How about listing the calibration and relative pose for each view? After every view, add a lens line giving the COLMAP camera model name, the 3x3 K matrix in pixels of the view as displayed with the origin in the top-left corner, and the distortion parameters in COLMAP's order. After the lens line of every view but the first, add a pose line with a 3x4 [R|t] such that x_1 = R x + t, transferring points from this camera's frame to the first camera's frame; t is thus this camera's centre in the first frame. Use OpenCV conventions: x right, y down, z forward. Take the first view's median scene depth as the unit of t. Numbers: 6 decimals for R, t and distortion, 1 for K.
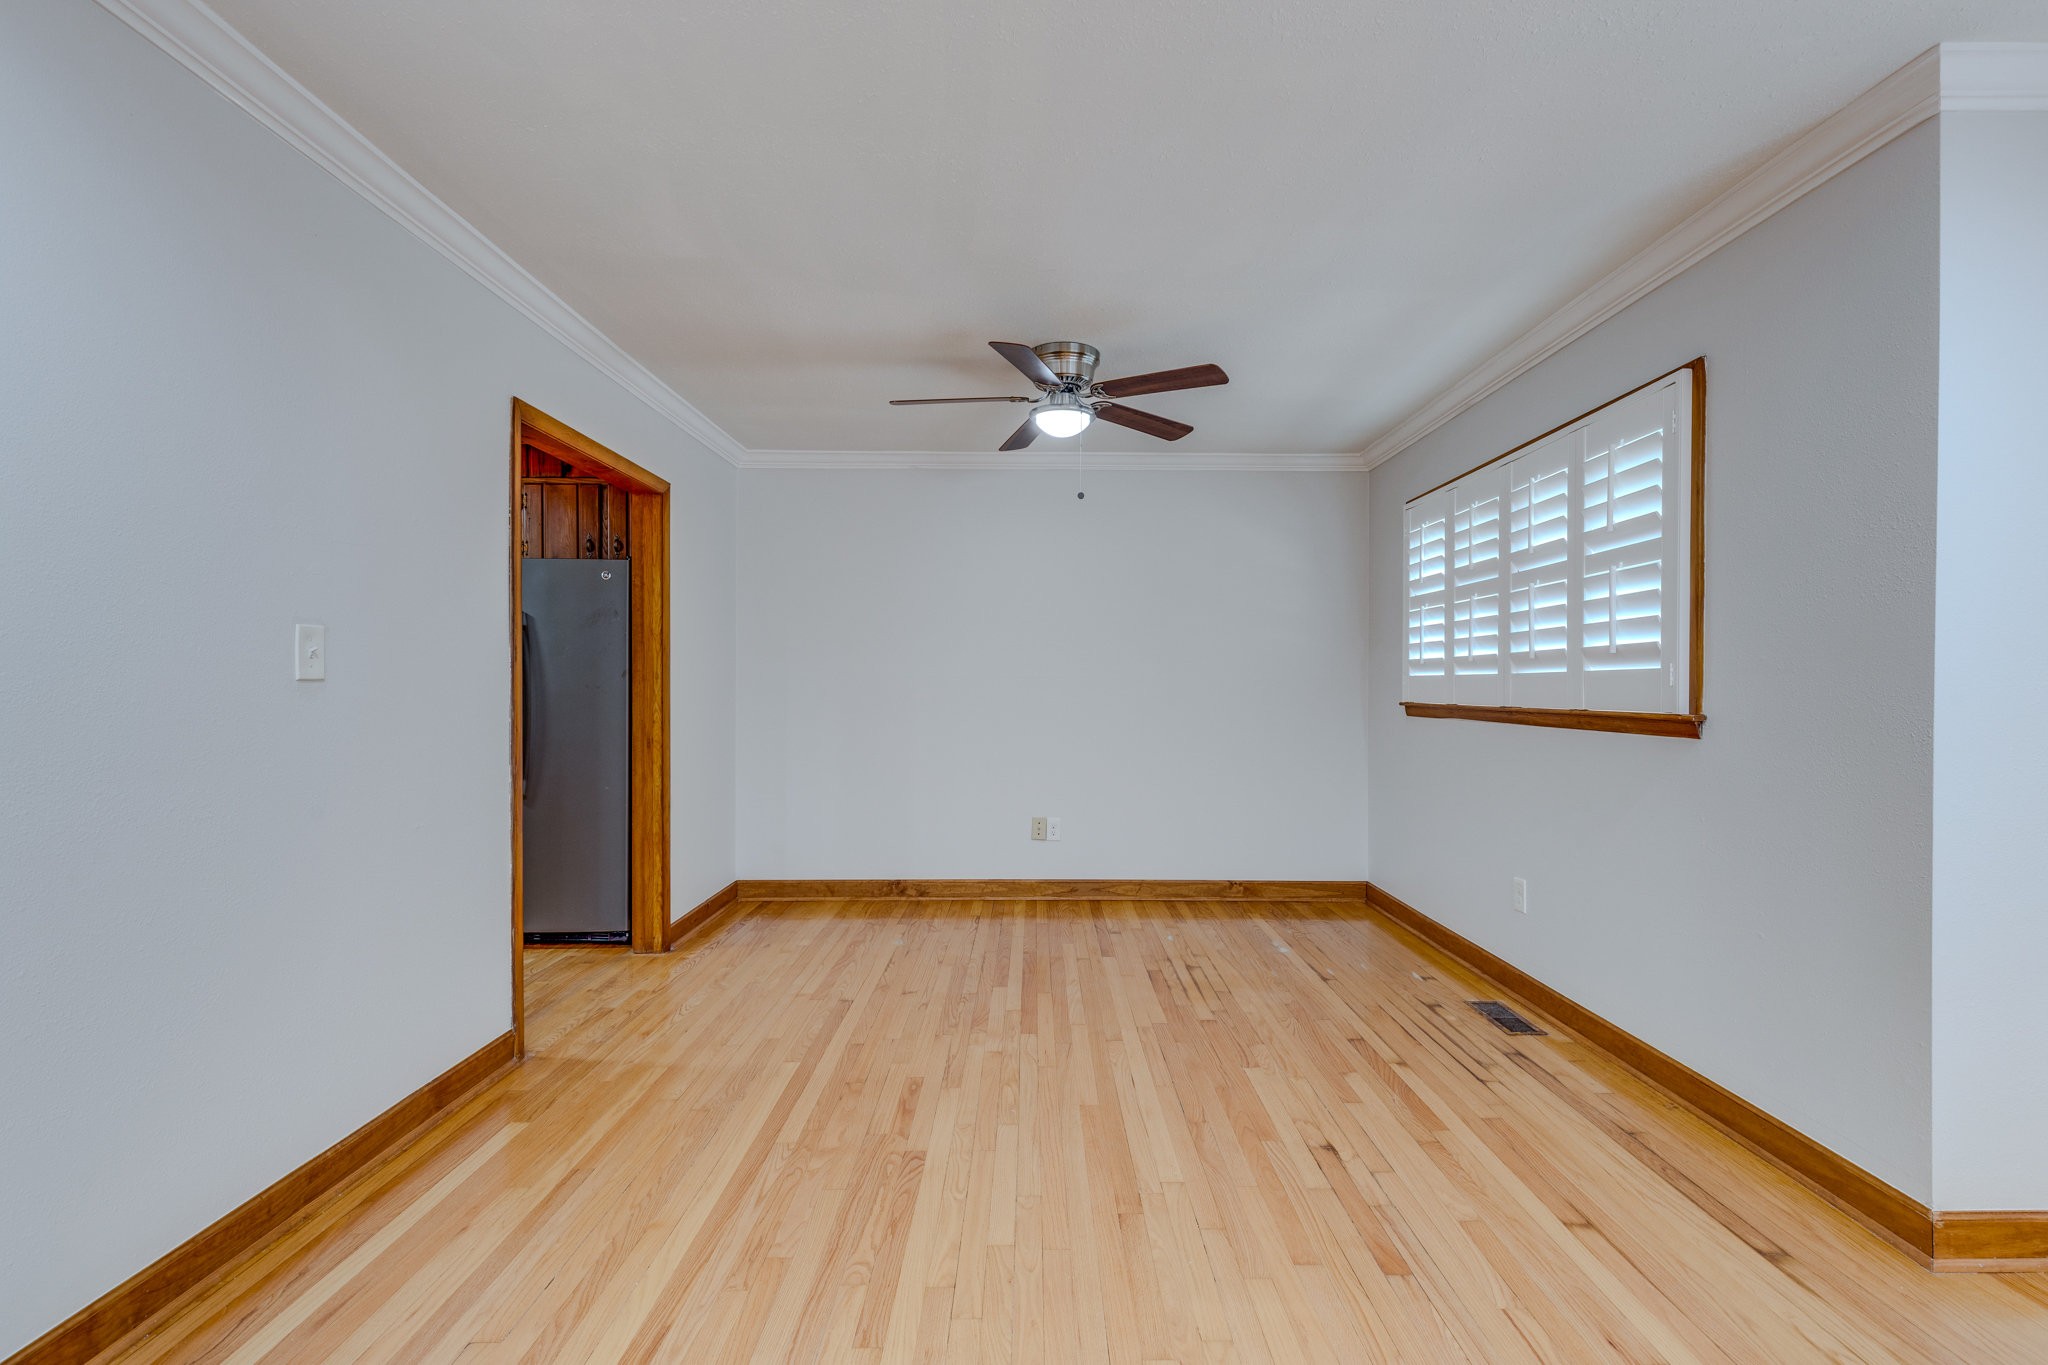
lens RADIAL K [[917.4, 0, 1042.5], [0, 917.4, 687.5], [0, 0, 1]] dist [0.001723, -0.000652]
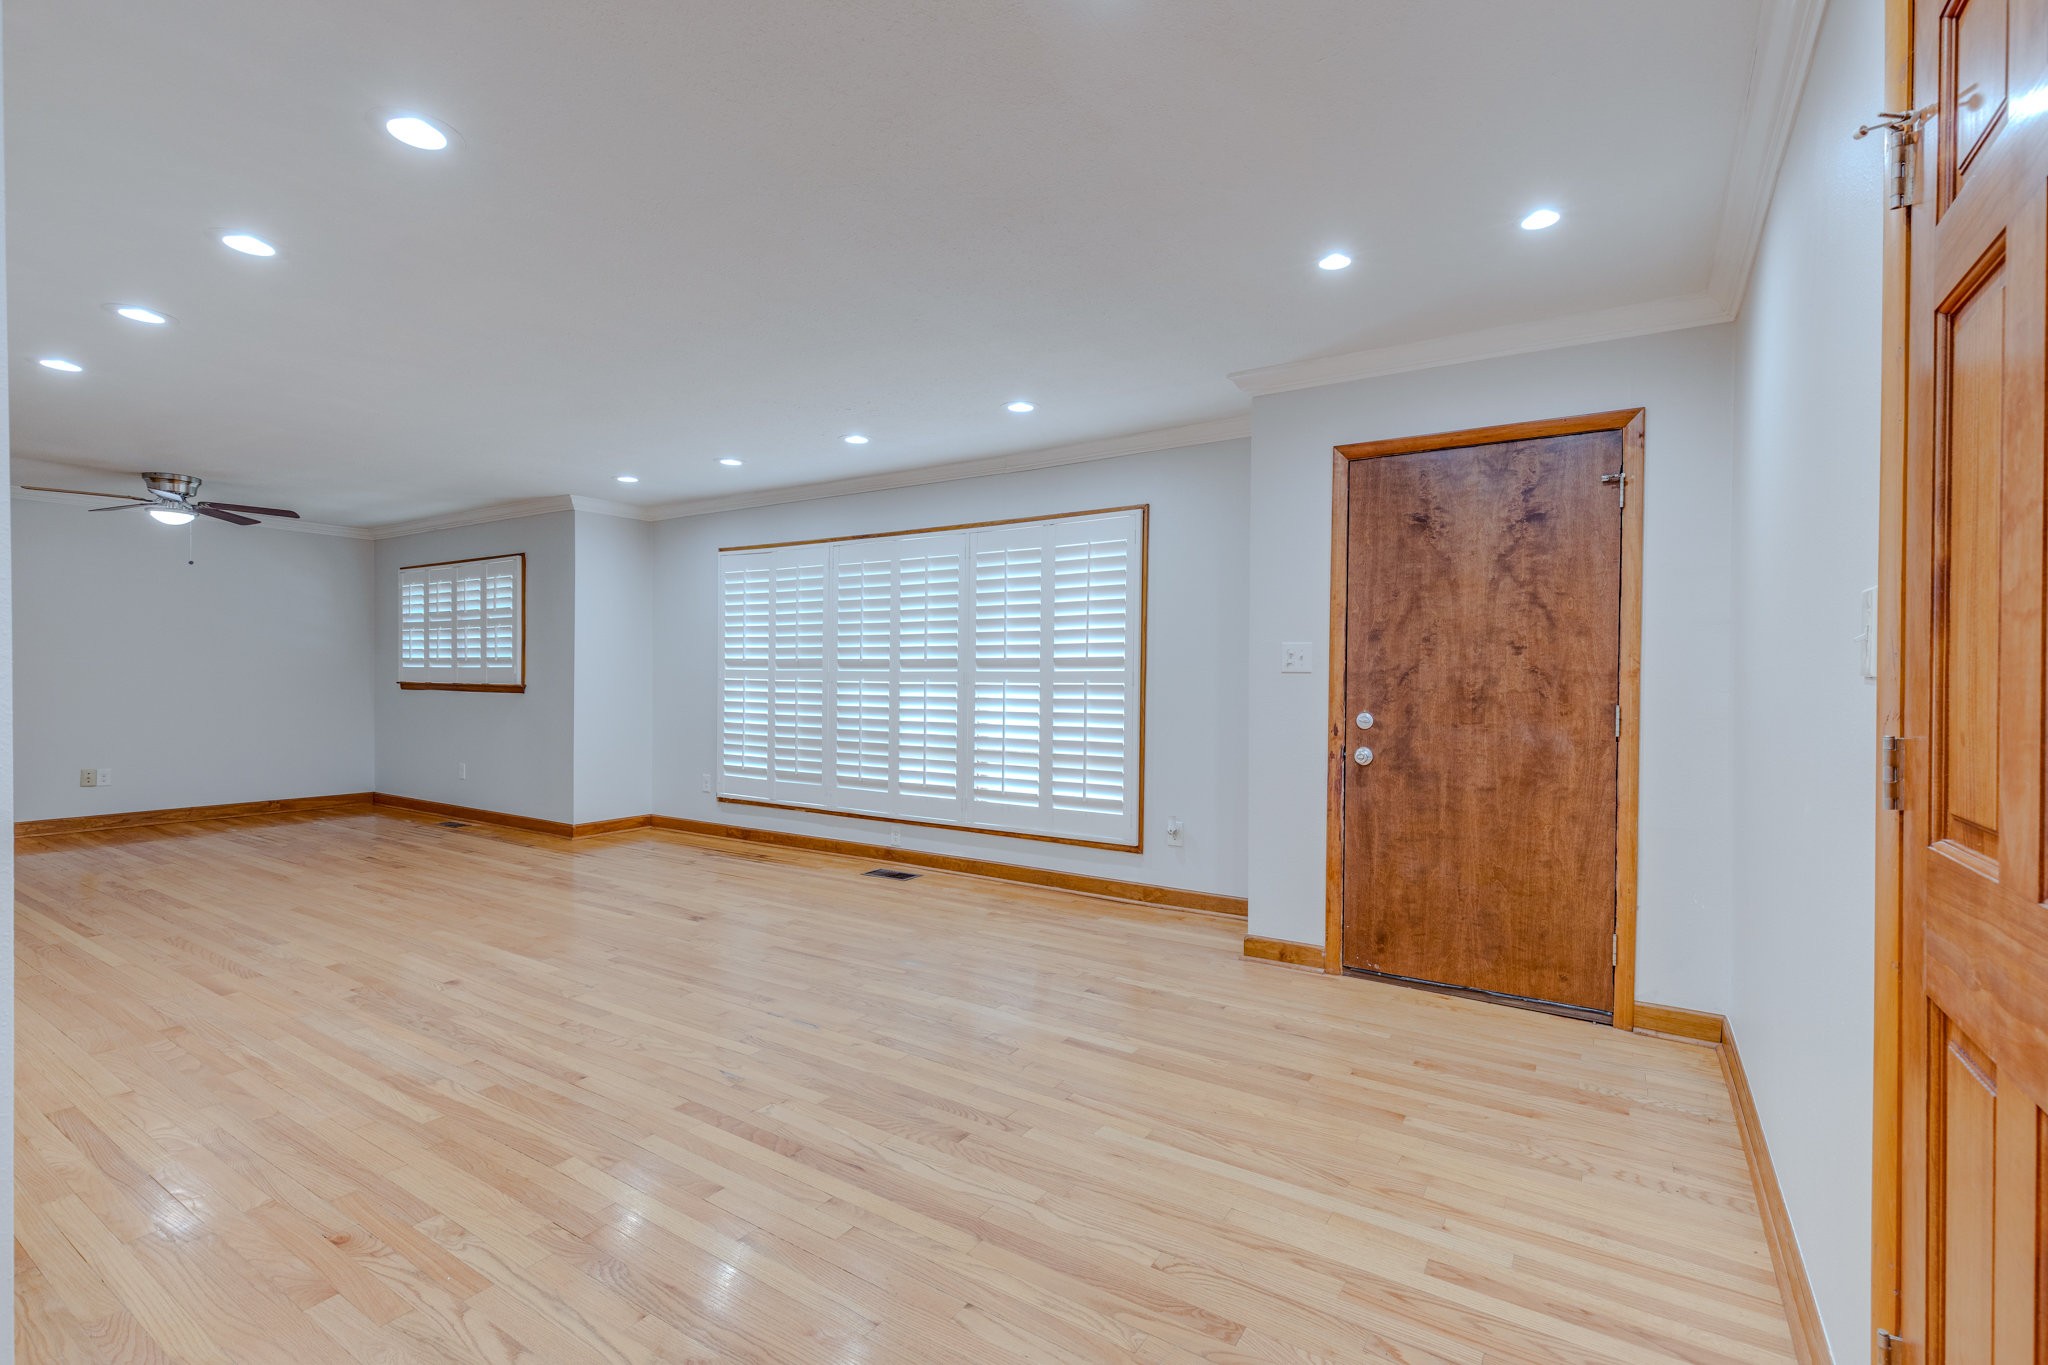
lens RADIAL K [[917.4, 0, 1042.5], [0, 917.4, 687.5], [0, 0, 1]] dist [0.001723, -0.000652]
pose [[0.549153, -0.009011, 0.835673, -0.508824], [-0.005531, 0.999881, 0.014416, -0.006718], [-0.835704, -0.012538, 0.549038, -1.268863]]
